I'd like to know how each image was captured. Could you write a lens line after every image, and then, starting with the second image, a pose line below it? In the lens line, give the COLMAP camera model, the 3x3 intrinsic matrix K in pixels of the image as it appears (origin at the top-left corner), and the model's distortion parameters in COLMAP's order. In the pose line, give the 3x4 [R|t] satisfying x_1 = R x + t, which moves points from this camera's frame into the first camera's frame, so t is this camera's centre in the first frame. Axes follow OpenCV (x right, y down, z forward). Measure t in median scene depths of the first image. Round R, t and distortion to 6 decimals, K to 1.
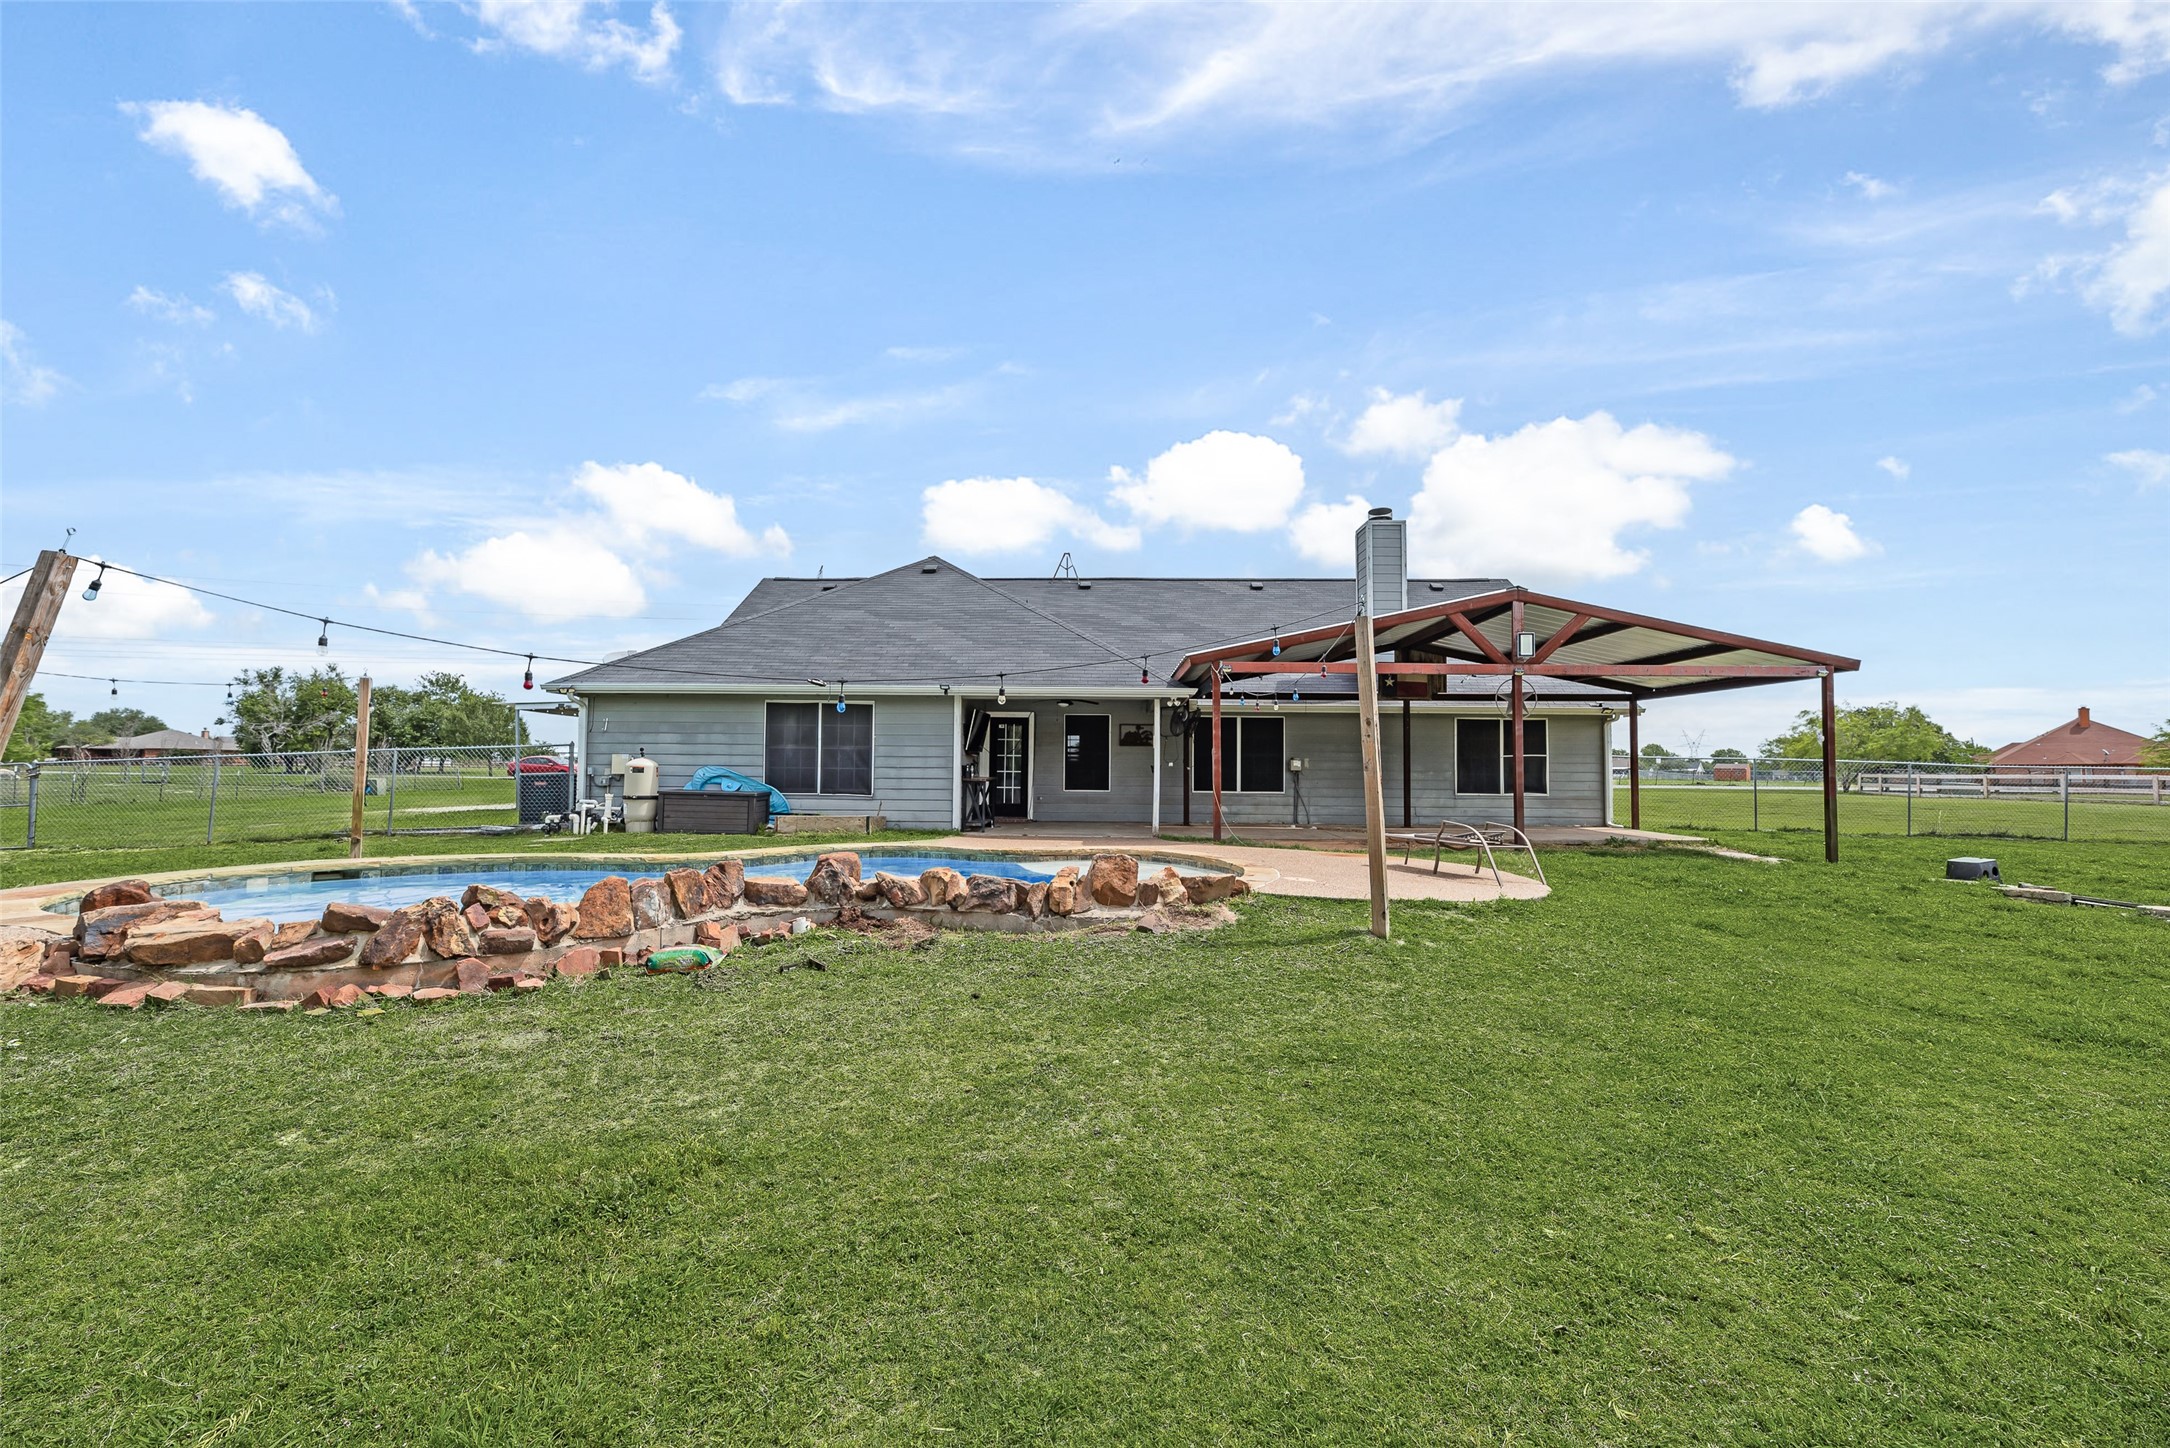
lens RADIAL K [[886.0, 0, 1086.3], [0, 886.0, 750.6], [0, 0, 1]] dist [-0.000100, -0.000130]
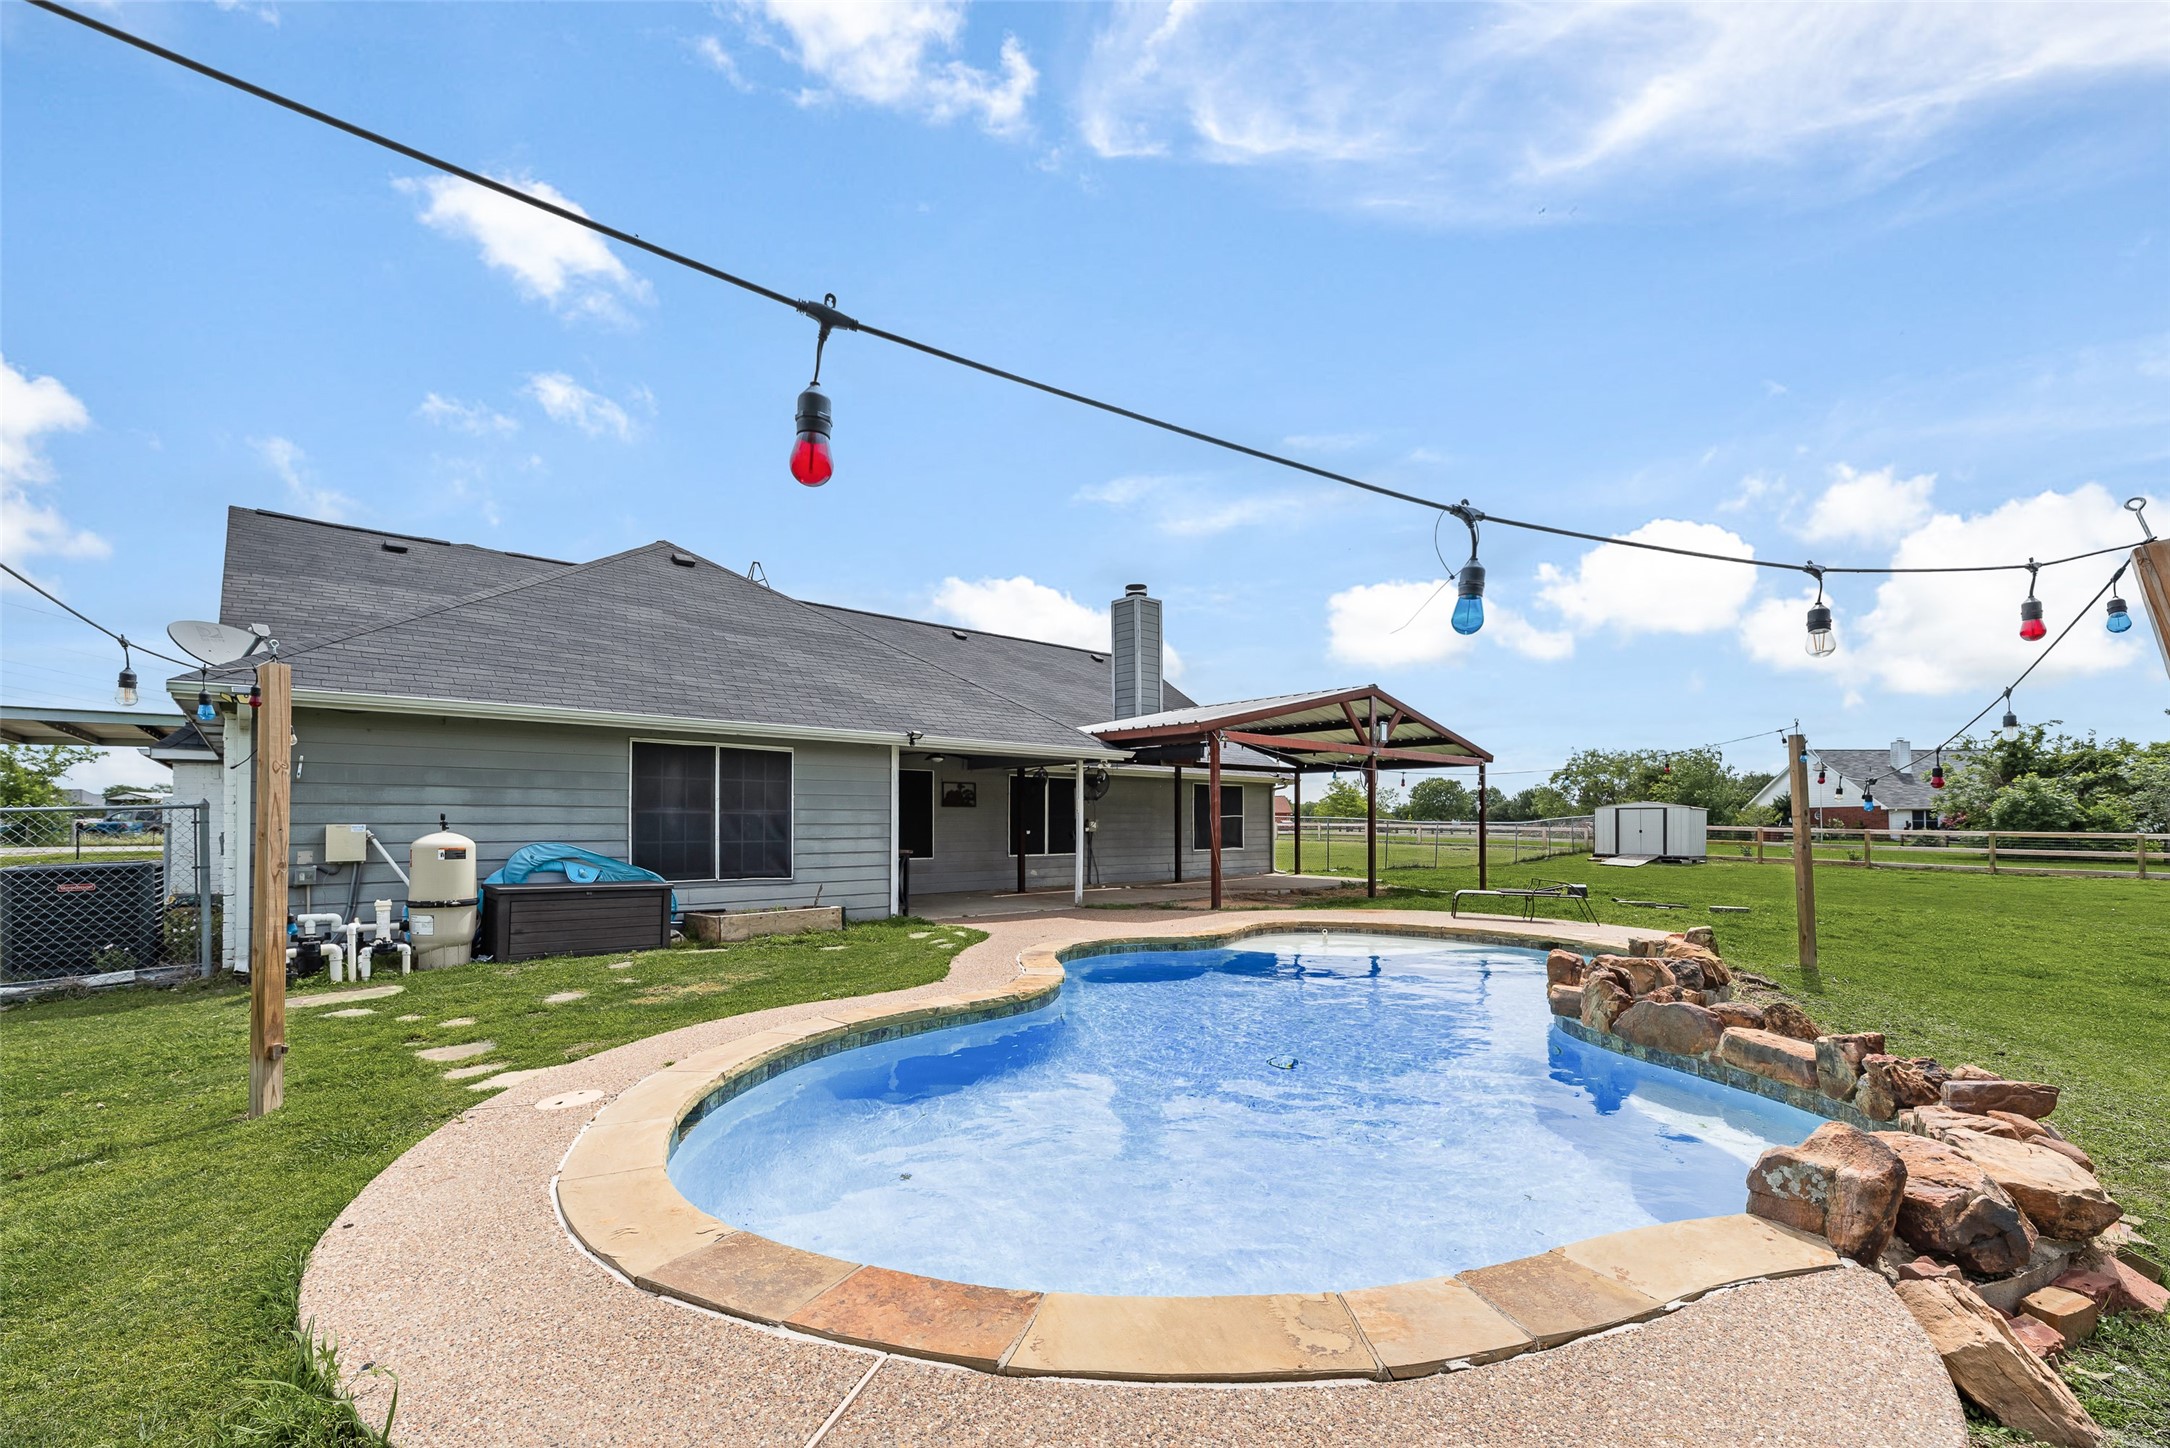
lens RADIAL K [[884.6, 0, 1084.2], [0, 884.6, 823.9], [0, 0, 1]] dist [0.000755, 0.000047]
pose [[0.750026, -0.009217, 0.661344, -0.540387], [-0.008693, 0.999679, 0.023791, -0.012835], [-0.661351, -0.023593, 0.749705, 0.298095]]
